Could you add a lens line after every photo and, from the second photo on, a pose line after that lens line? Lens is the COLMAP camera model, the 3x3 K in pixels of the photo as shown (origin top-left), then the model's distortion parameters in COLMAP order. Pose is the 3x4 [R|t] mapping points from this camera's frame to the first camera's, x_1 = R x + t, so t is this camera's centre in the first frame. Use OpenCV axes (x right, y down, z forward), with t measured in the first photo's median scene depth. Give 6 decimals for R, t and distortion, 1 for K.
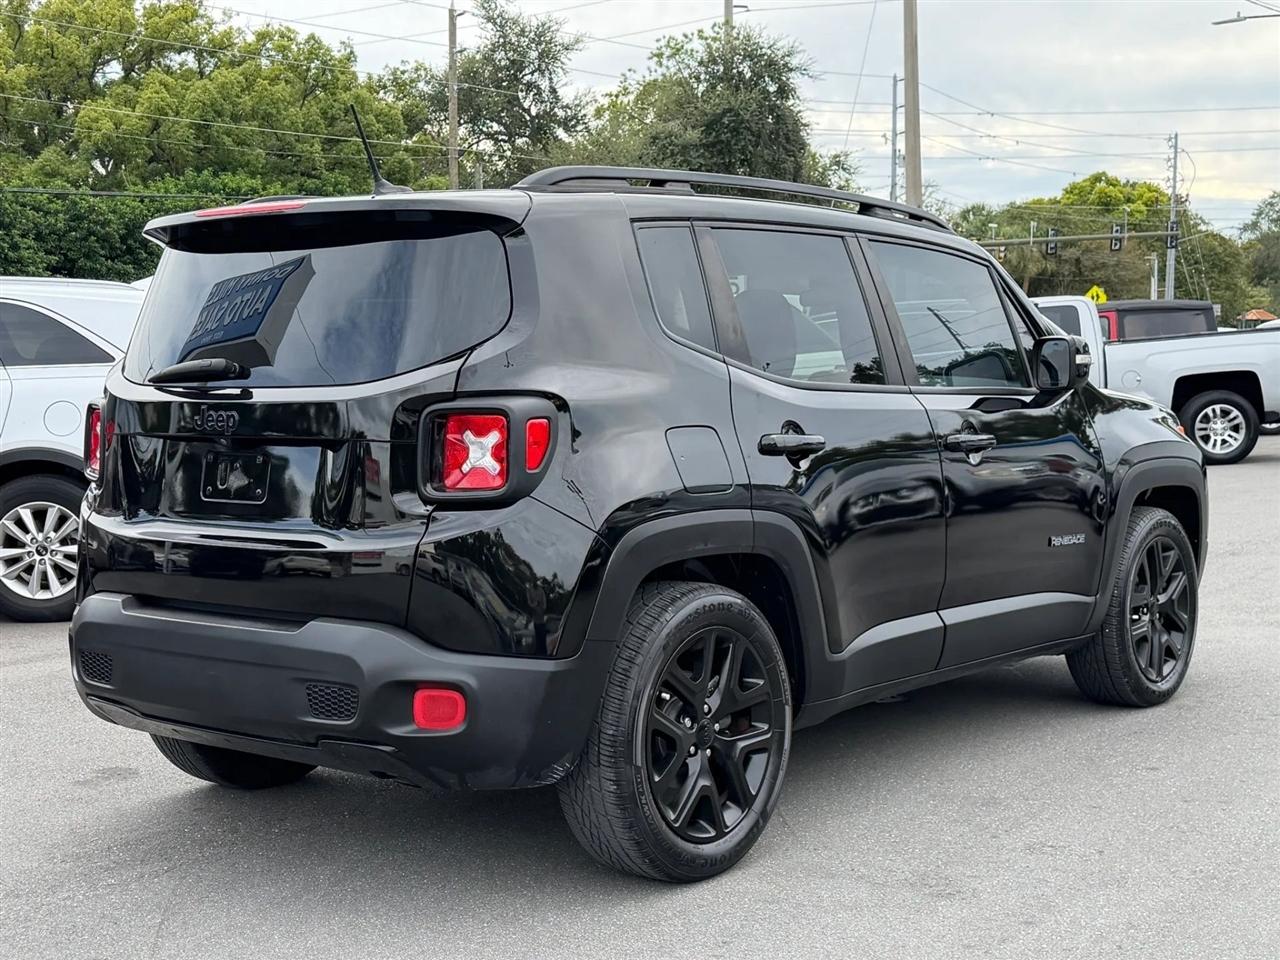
lens RADIAL K [[2063.0, 0, 640.0], [0, 2063.0, 480.0], [0, 0, 1]] dist [0.177720, -0.078268]
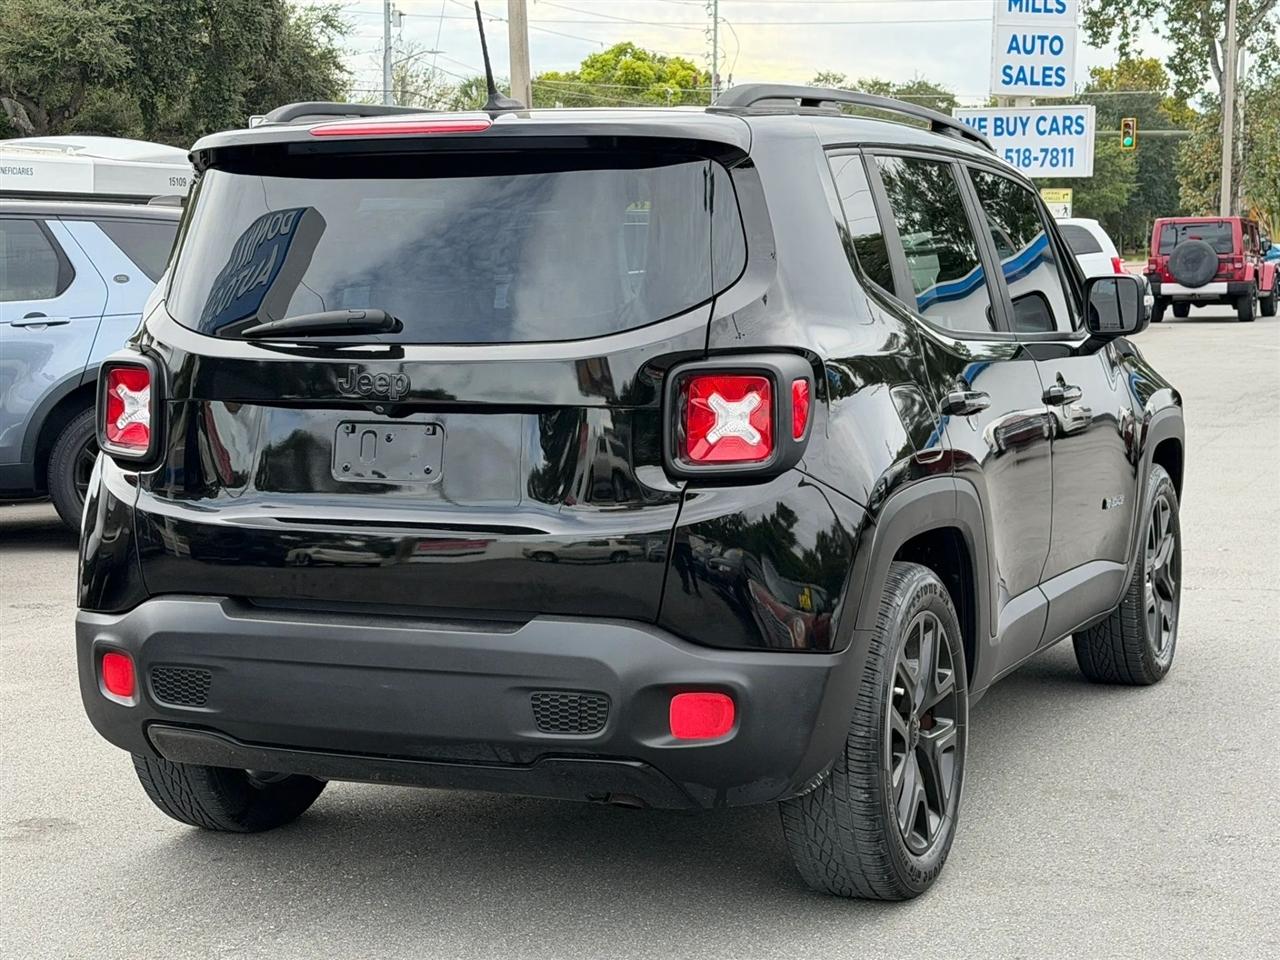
lens RADIAL K [[2751.4, 0, 640.0], [0, 2751.4, 480.0], [0, 0, 1]] dist [0.211283, 0.126617]
pose [[0.947610, -0.020980, 0.318740, -0.429600], [0.013915, 0.999605, 0.024428, -0.014642], [-0.319127, -0.018713, 0.947527, -0.074703]]
